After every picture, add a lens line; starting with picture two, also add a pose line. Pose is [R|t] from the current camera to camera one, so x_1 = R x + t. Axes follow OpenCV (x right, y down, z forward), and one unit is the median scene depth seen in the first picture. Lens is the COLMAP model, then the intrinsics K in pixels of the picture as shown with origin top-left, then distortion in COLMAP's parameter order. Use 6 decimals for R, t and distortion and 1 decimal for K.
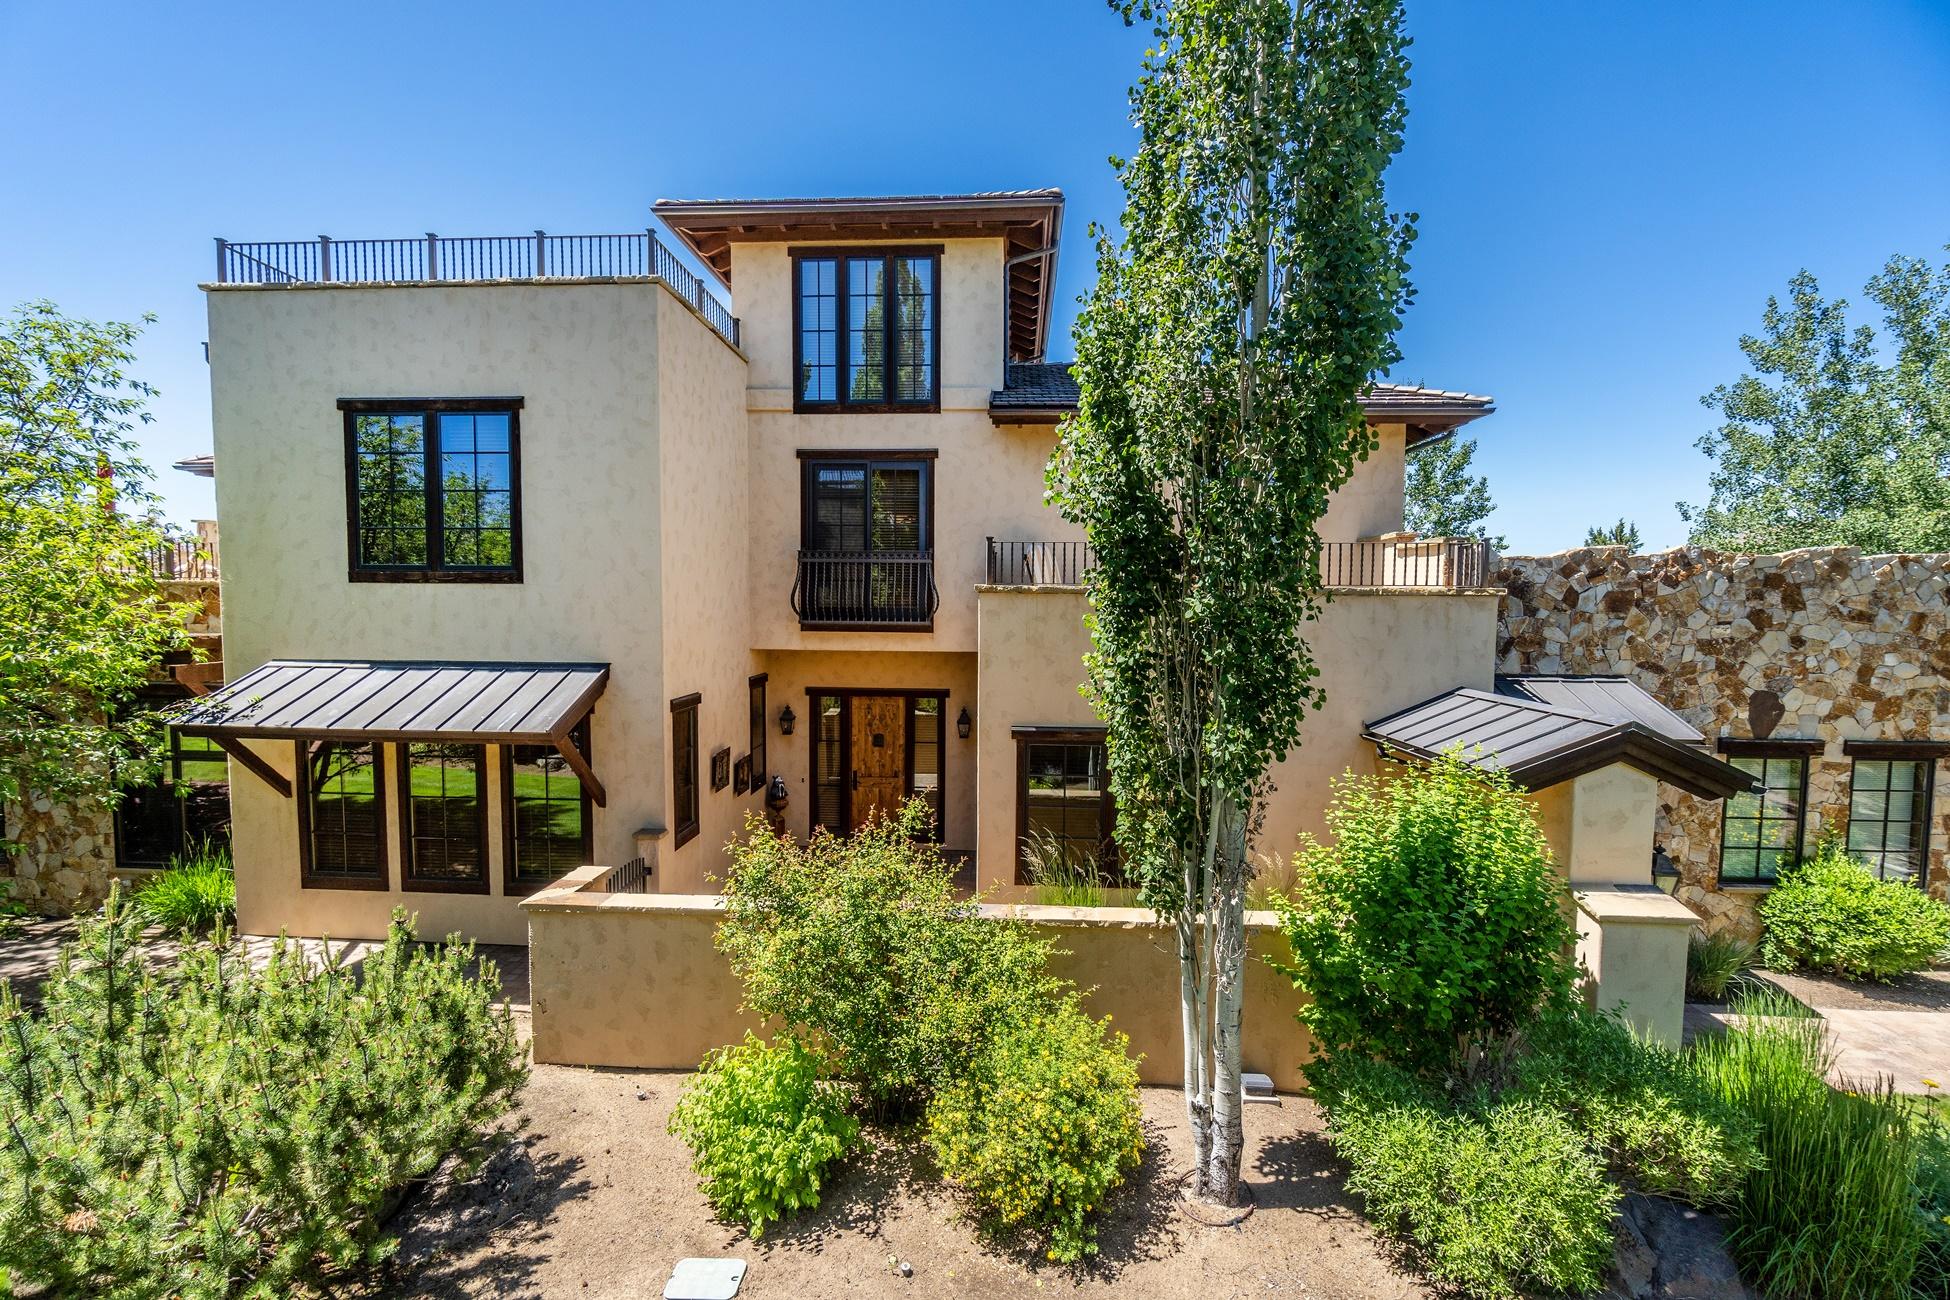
lens RADIAL K [[865.7, 0, 982.3], [0, 865.7, 657.9], [0, 0, 1]] dist [-0.002768, 0.000150]
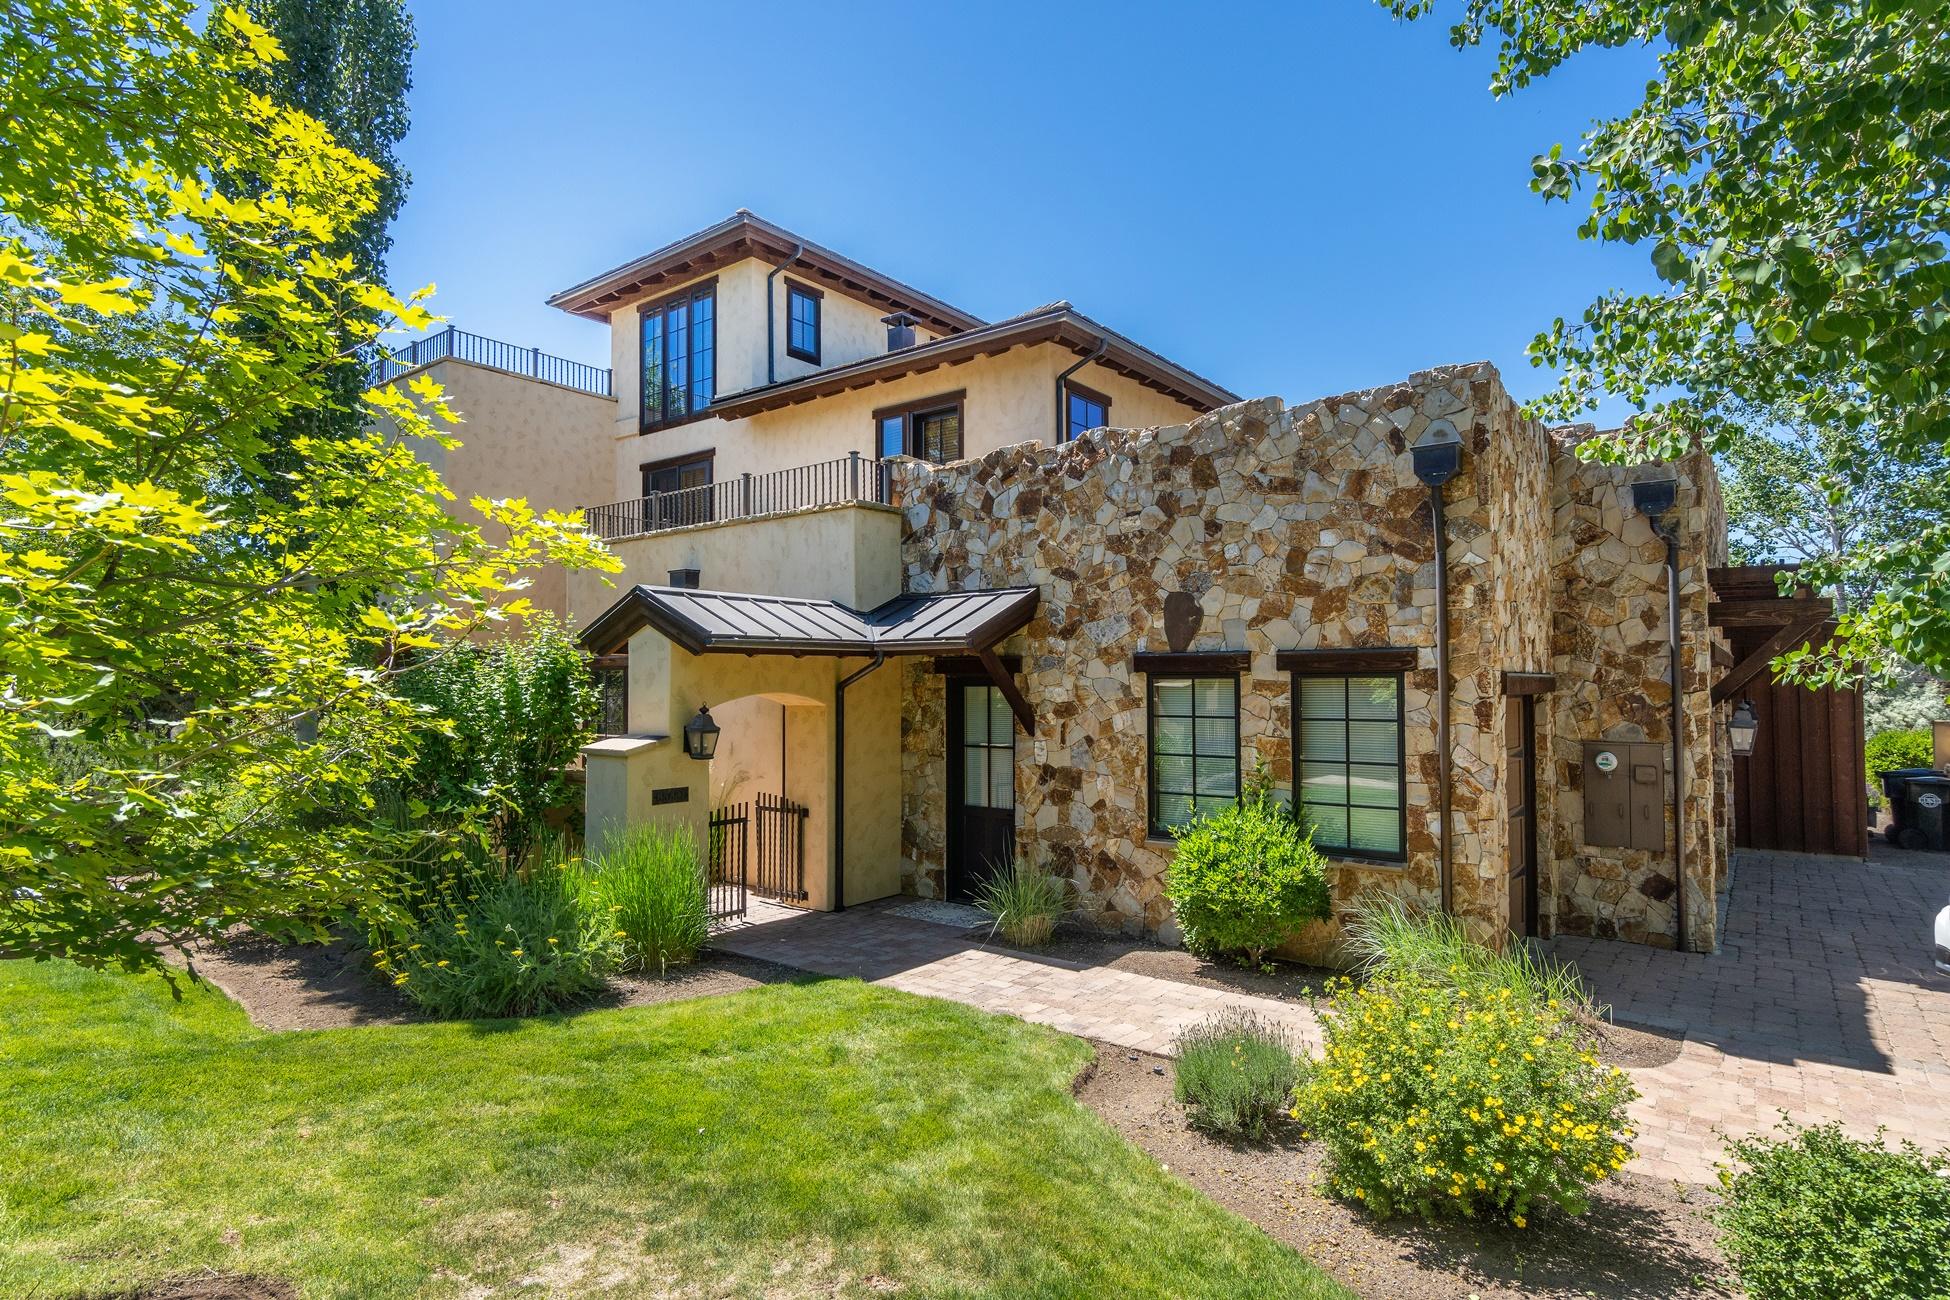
lens RADIAL K [[1022.7, 0, 971.4], [0, 1022.7, 650.9], [0, 0, 1]] dist [0.003545, 0.000077]
pose [[0.830037, -0.029419, -0.556932, 1.271964], [-0.022313, 0.996057, -0.085869, 0.178122], [0.557262, 0.083701, 0.826107, 0.115520]]
